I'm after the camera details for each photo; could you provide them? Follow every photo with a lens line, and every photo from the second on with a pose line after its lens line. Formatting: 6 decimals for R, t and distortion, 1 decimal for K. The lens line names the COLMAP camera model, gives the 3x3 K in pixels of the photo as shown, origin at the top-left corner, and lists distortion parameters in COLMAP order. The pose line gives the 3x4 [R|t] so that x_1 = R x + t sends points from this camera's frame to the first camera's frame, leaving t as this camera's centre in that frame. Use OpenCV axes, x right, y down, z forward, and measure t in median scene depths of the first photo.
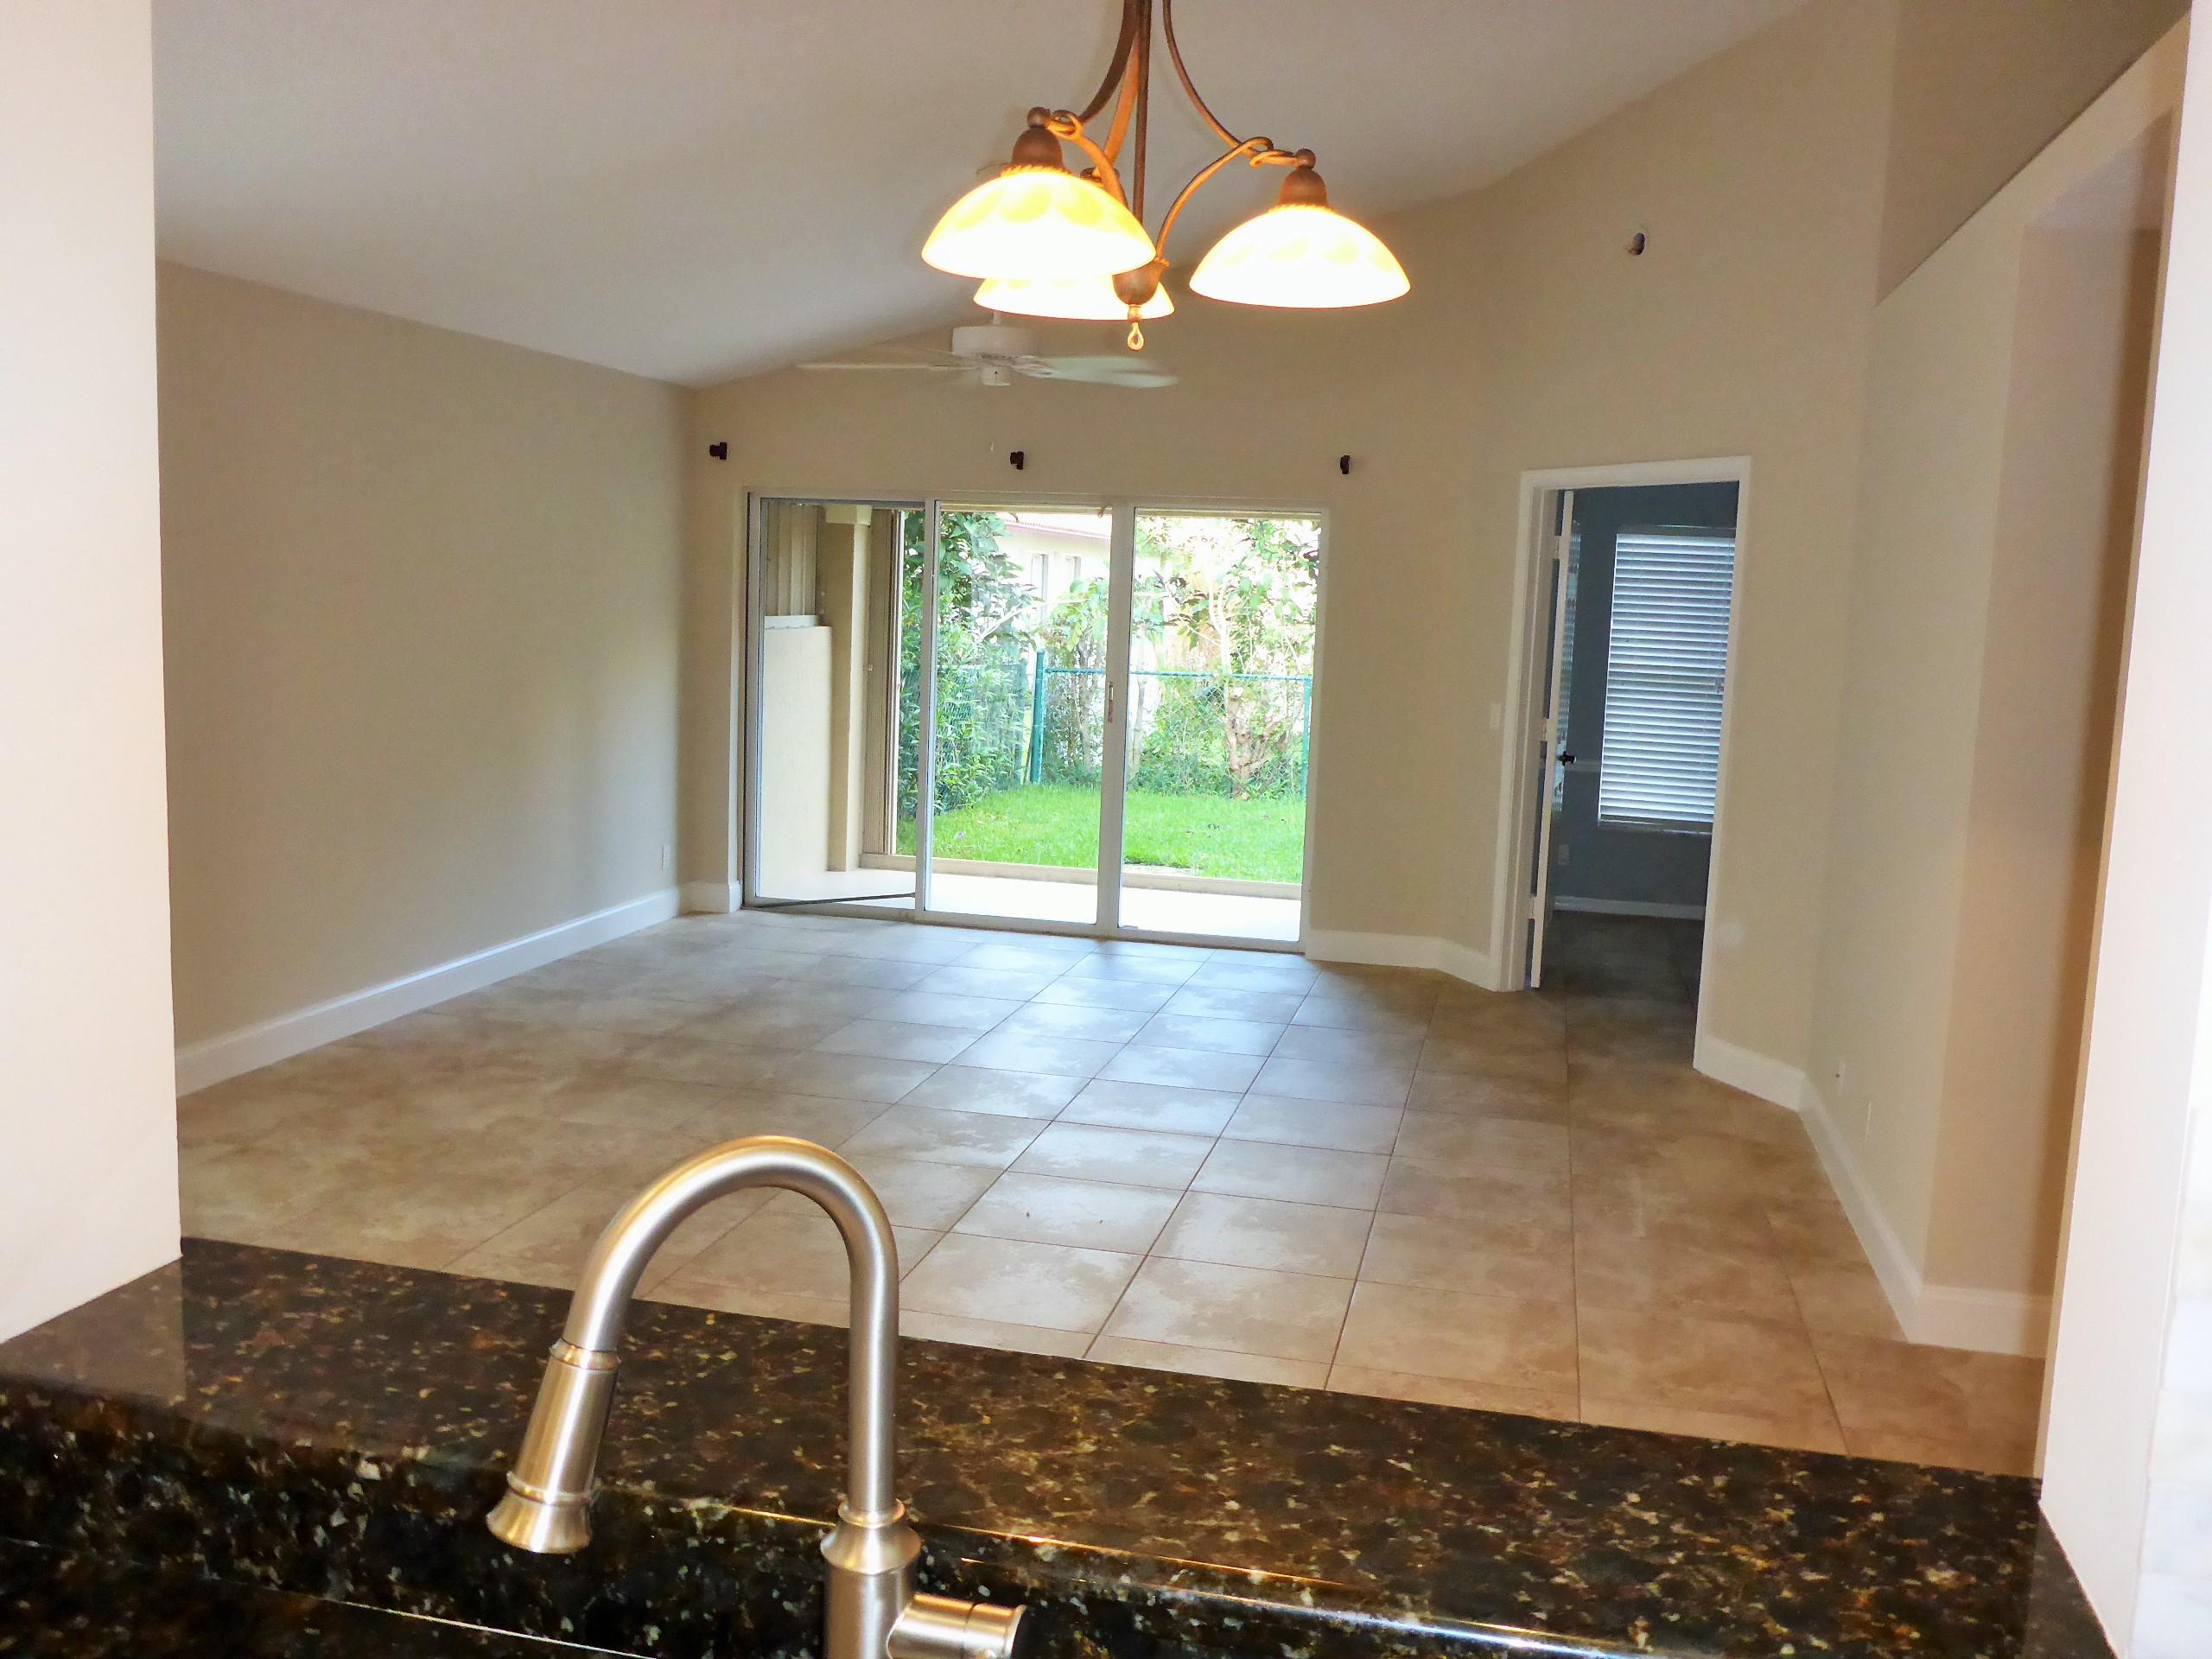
lens RADIAL K [[1856.6, 0, 1103.4], [0, 1856.6, 819.1], [0, 0, 1]] dist [-0.033514, 0.013175]
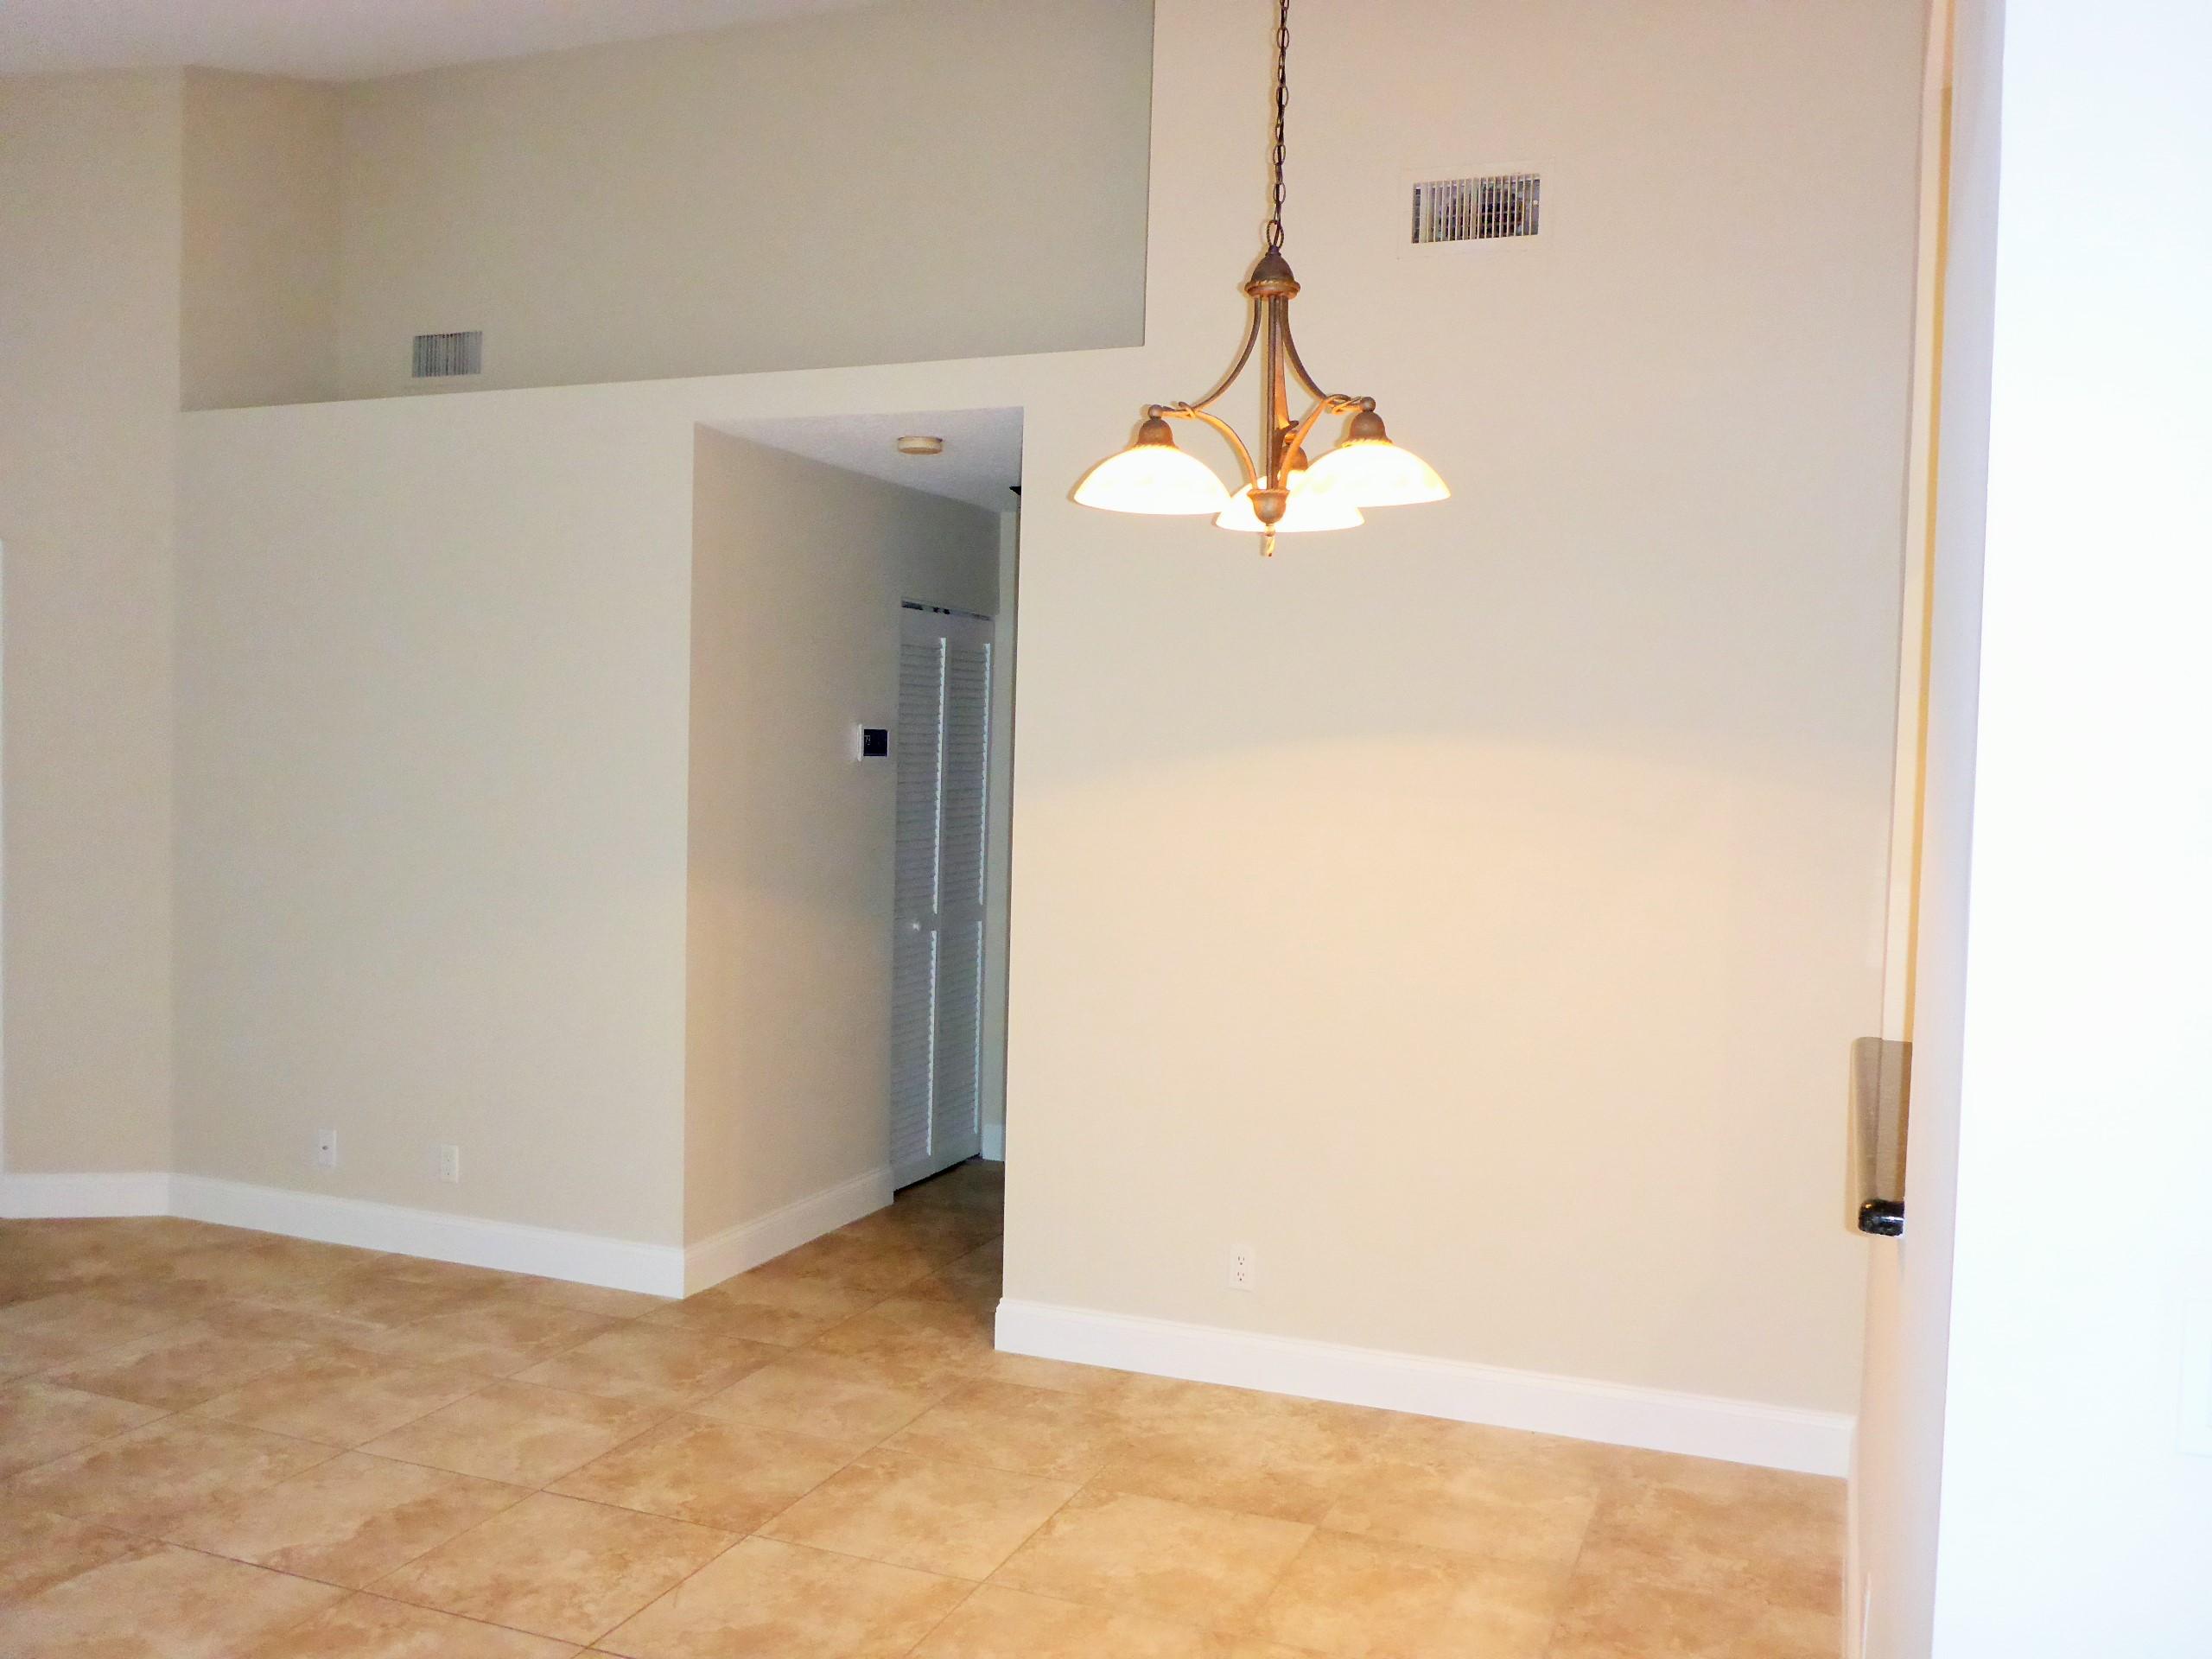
lens RADIAL K [[1856.6, 0, 1134.9], [0, 1856.6, 851.9], [0, 0, 1]] dist [-0.033514, 0.013175]
pose [[0.138621, -0.086879, 0.986527, -0.405350], [0.100938, 0.992197, 0.073195, -0.043028], [-0.985188, 0.089432, 0.146309, 0.269400]]
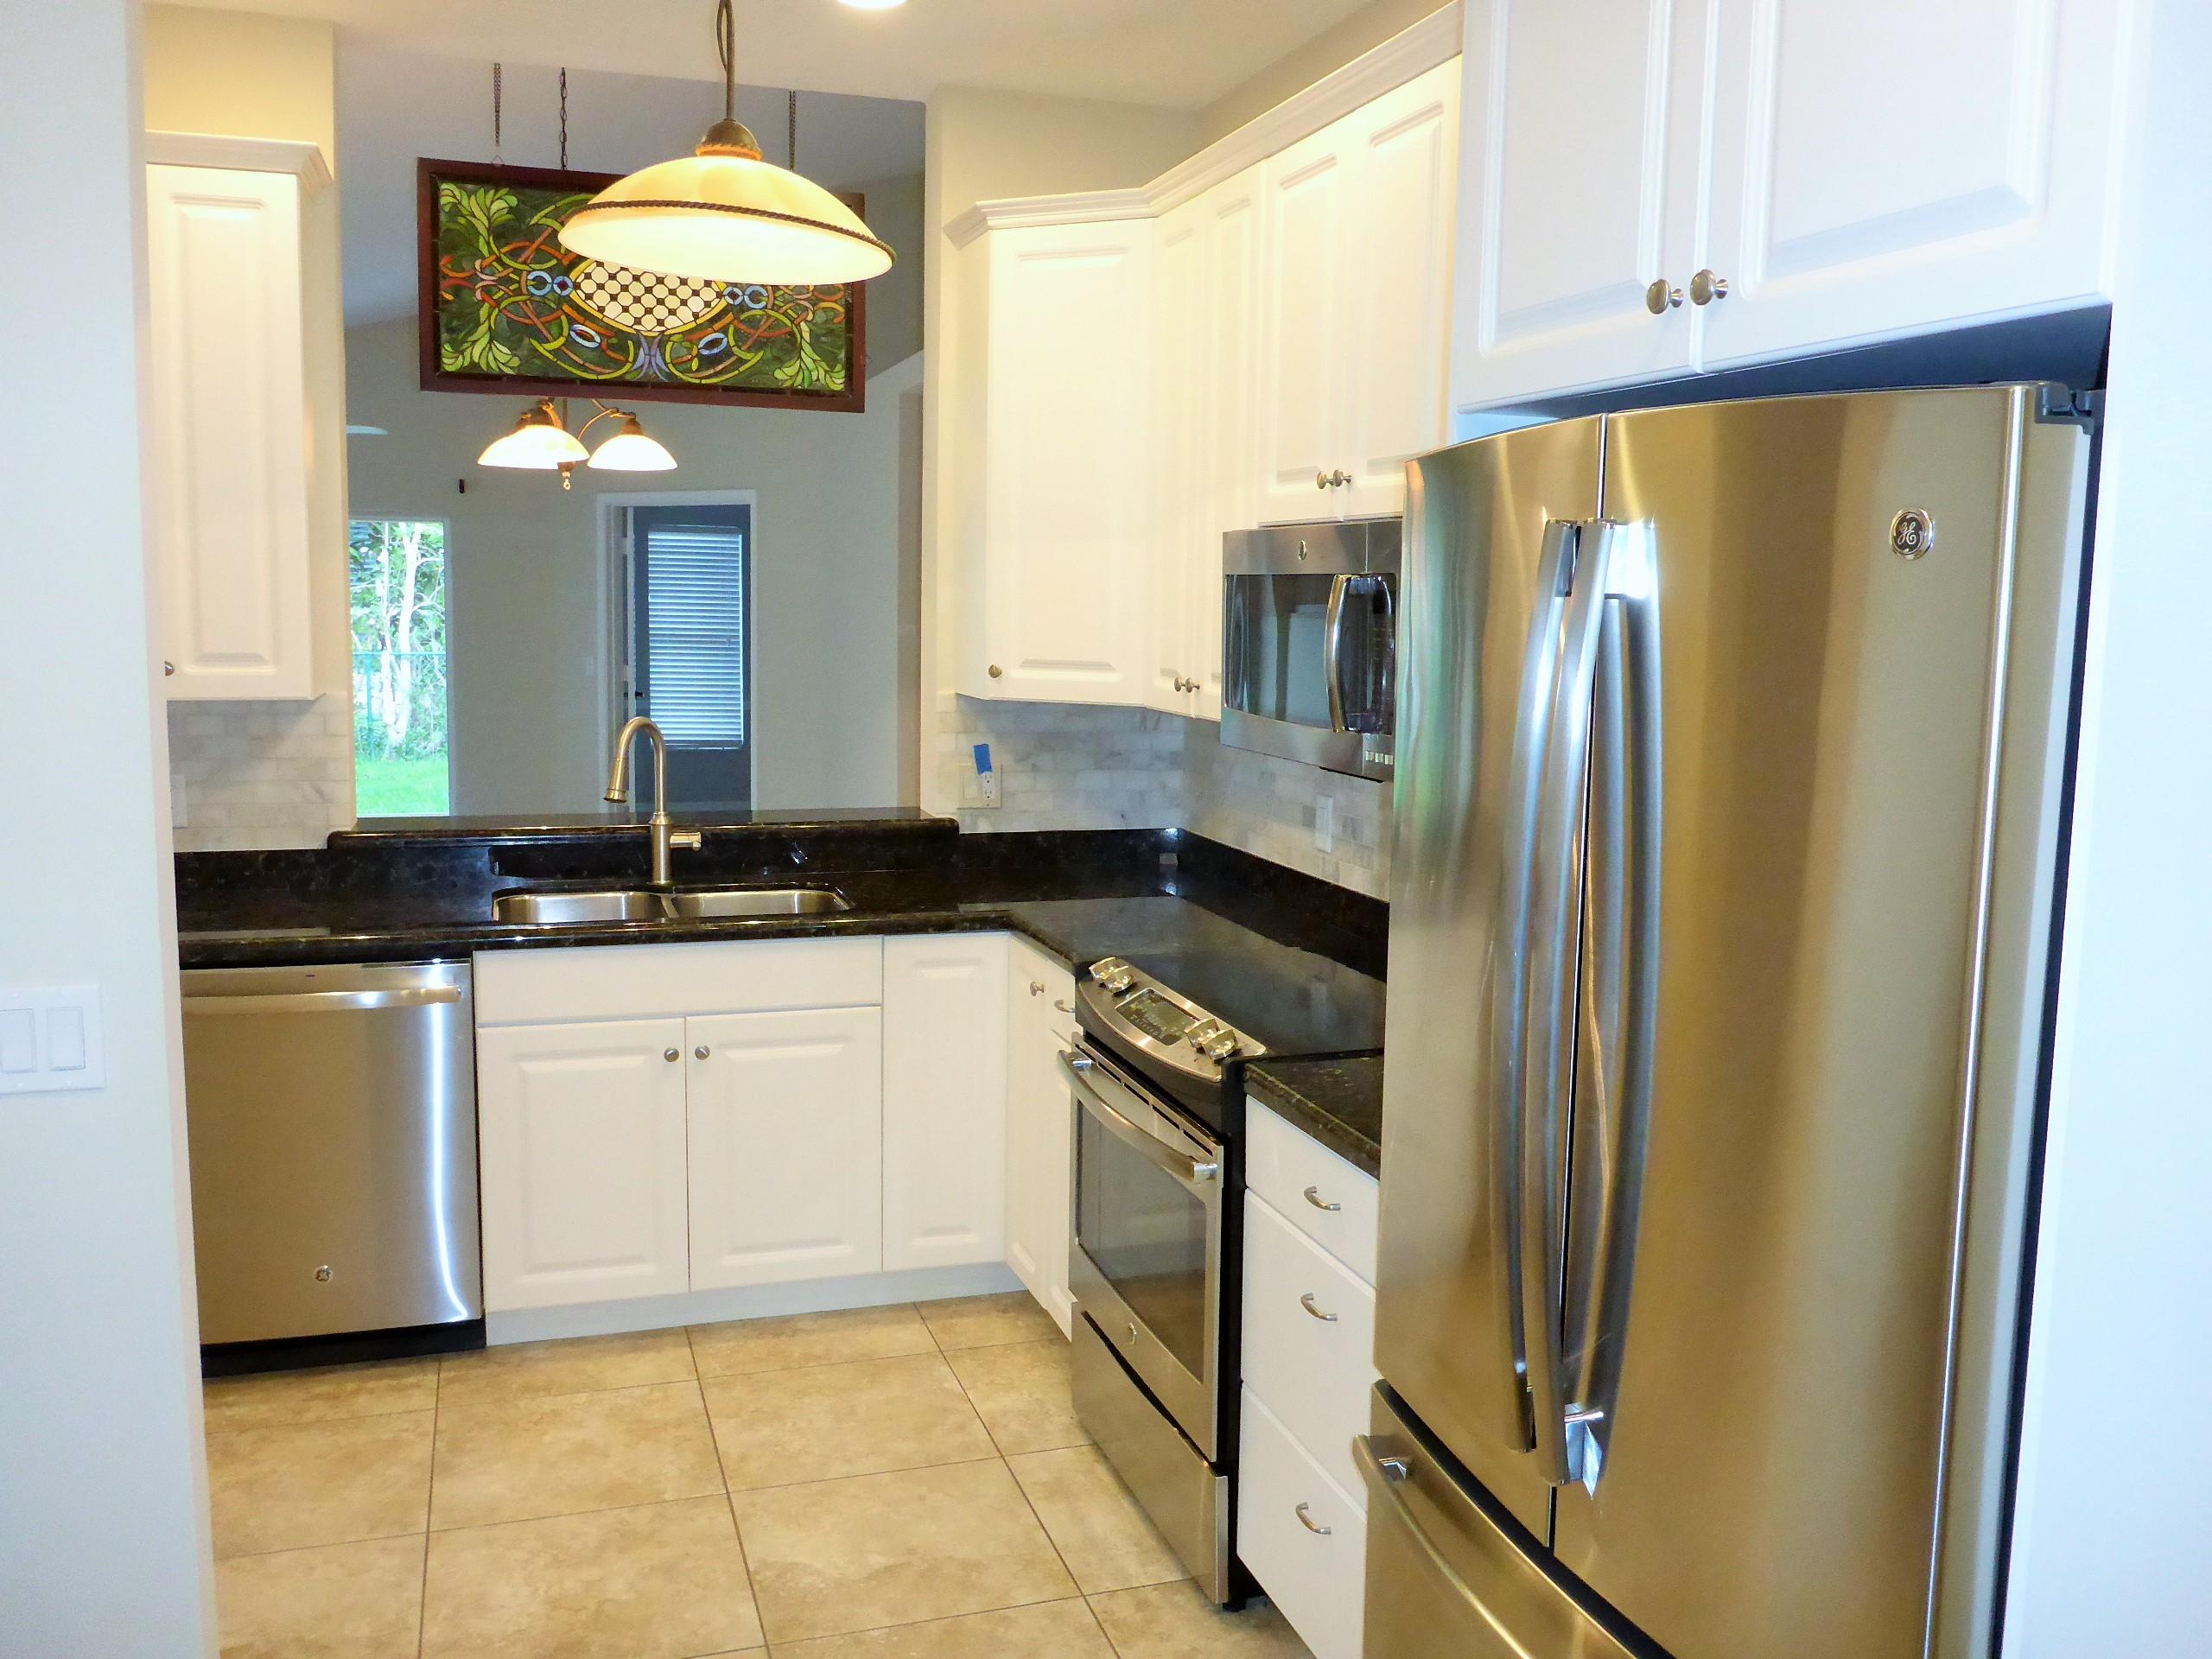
lens RADIAL K [[1856.6, 0, 1110.2], [0, 1856.6, 832.8], [0, 0, 1]] dist [-0.033514, 0.013175]
pose [[0.851725, -0.087388, 0.516651, -0.199495], [0.076829, 0.996166, 0.041838, 0.044983], [-0.518327, 0.004060, 0.855173, -0.433276]]
